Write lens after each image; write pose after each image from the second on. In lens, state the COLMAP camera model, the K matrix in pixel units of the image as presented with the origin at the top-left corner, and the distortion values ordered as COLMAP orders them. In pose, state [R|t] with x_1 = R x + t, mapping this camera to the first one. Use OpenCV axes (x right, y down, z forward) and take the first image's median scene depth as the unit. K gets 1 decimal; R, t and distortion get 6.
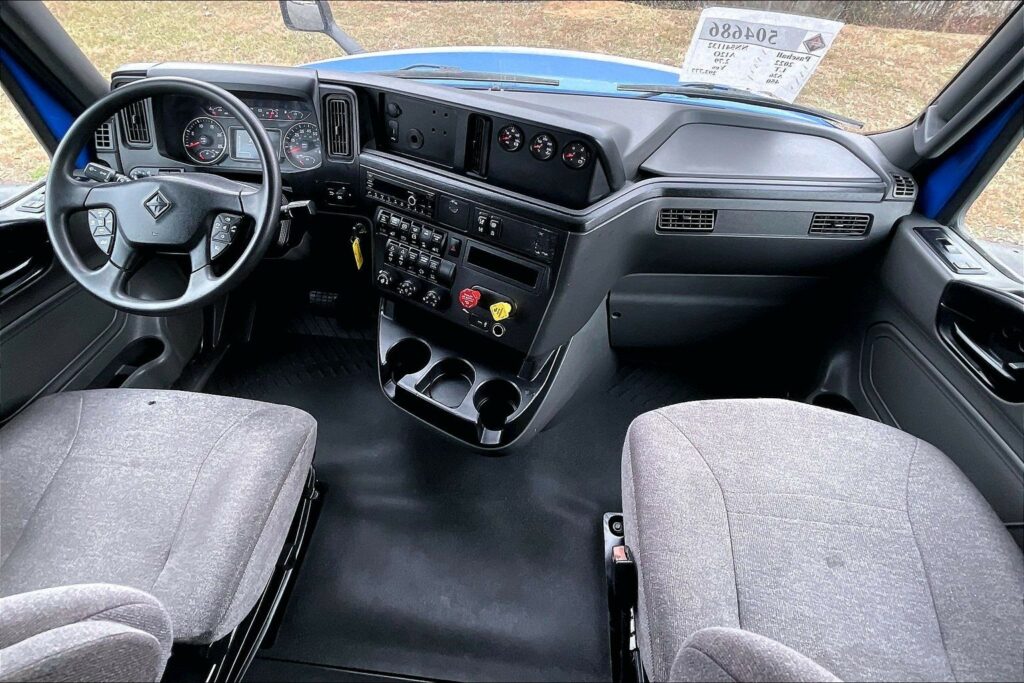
lens RADIAL K [[512.2, 0, 492.9], [0, 512.2, 288.6], [0, 0, 1]] dist [-0.002769, -0.003327]
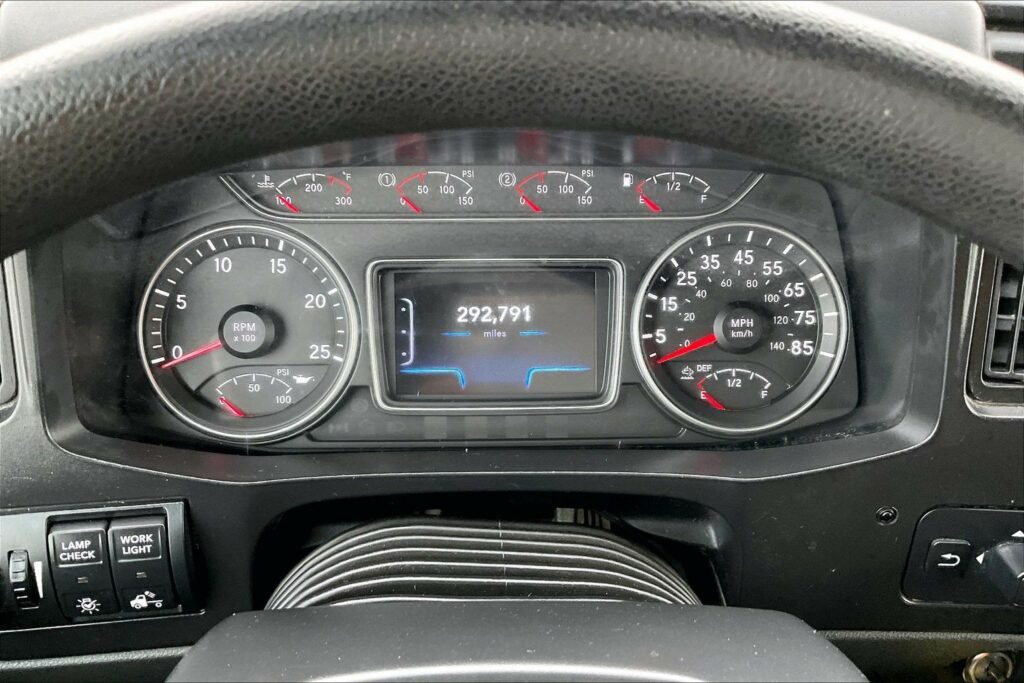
lens RADIAL K [[851.0, 0, 514.3], [0, 851.0, 333.8], [0, 0, 1]] dist [0.098558, -0.170666]
pose [[0.989758, -0.079604, 0.118501, -0.548259], [0.090136, 0.992180, -0.086336, -0.274423], [-0.110702, 0.096133, 0.989193, 0.703980]]
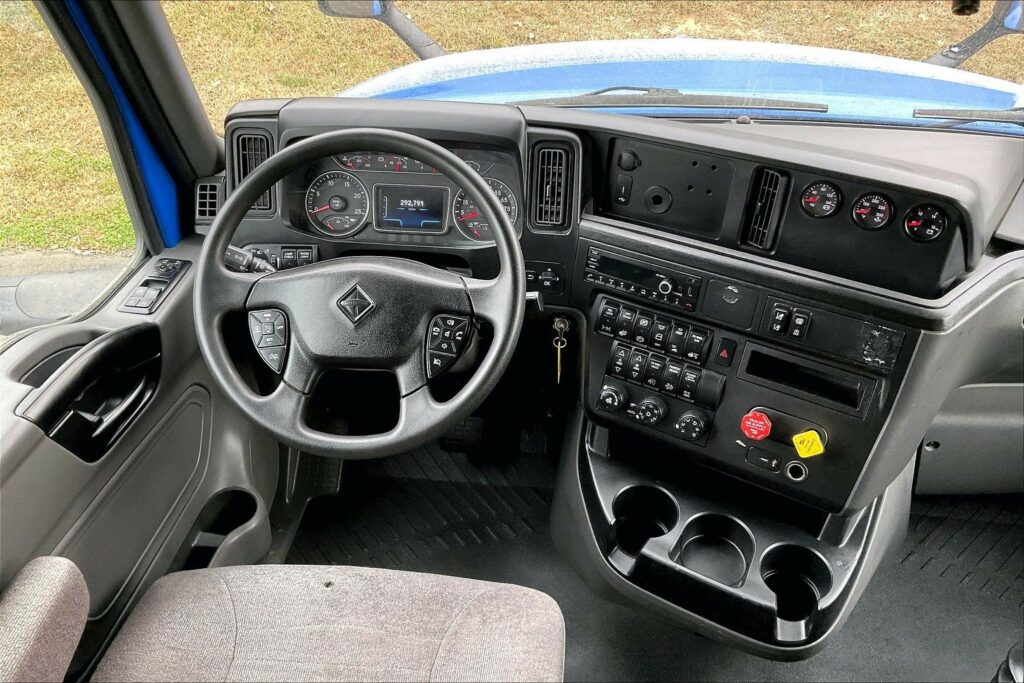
lens RADIAL K [[851.0, 0, 512.7], [0, 851.0, 335.7], [0, 0, 1]] dist [0.098558, -0.170666]
pose [[0.999815, -0.017446, -0.008093, -0.349364], [0.016815, 0.997240, -0.072311, -0.022608], [0.009332, 0.072162, 0.997349, -0.170210]]
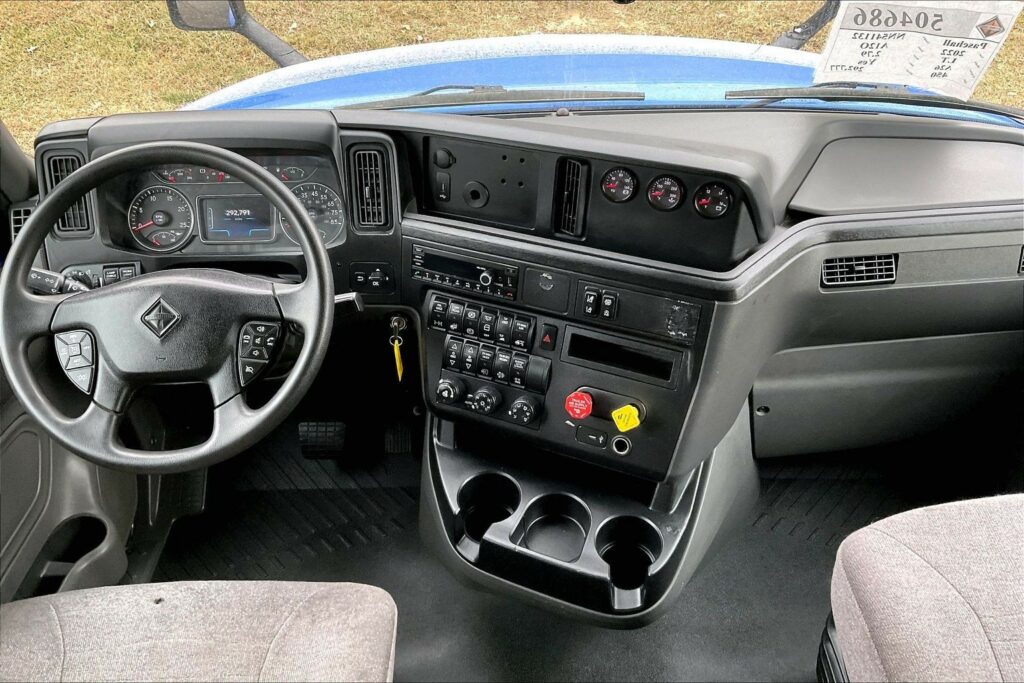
lens RADIAL K [[851.0, 0, 507.6], [0, 851.0, 336.1], [0, 0, 1]] dist [0.098558, -0.170666]
pose [[0.993302, -0.096066, 0.064200, -0.205730], [0.100413, 0.992598, -0.068318, -0.005284], [-0.057162, 0.074306, 0.995596, -0.196825]]
